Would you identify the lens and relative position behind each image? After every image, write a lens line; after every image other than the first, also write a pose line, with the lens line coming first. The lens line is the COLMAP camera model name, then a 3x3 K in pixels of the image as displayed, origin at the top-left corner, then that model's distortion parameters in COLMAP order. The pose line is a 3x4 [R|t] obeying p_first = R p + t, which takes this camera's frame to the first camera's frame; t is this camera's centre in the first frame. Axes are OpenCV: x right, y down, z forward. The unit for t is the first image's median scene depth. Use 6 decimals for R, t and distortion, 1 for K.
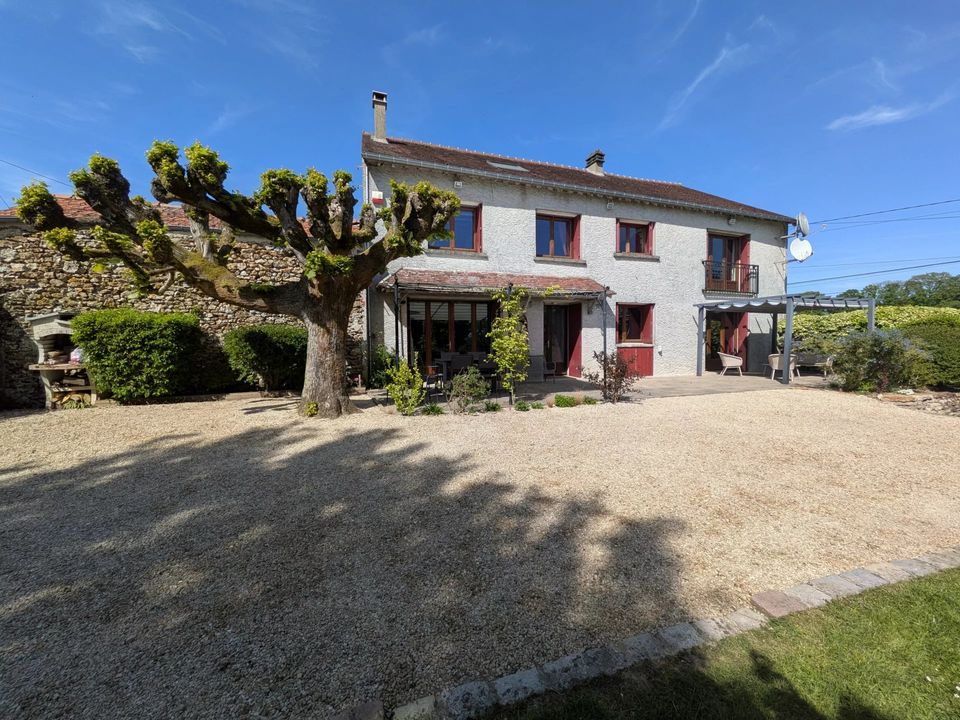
lens RADIAL K [[381.8, 0, 489.3], [0, 381.8, 356.1], [0, 0, 1]] dist [0.003111, -0.000107]
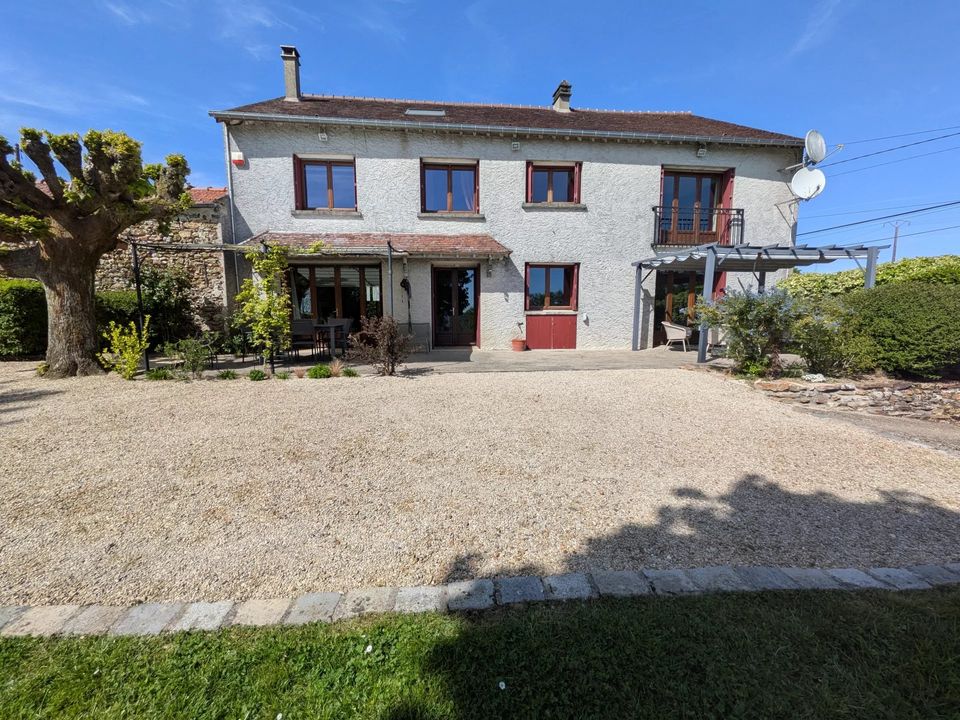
lens RADIAL K [[381.8, 0, 477.9], [0, 381.8, 358.1], [0, 0, 1]] dist [0.003111, -0.000107]
pose [[0.972484, 0.029146, -0.231141, 0.423913], [-0.010336, 0.996564, 0.082173, 0.004433], [0.232742, -0.077522, 0.969444, 0.121220]]
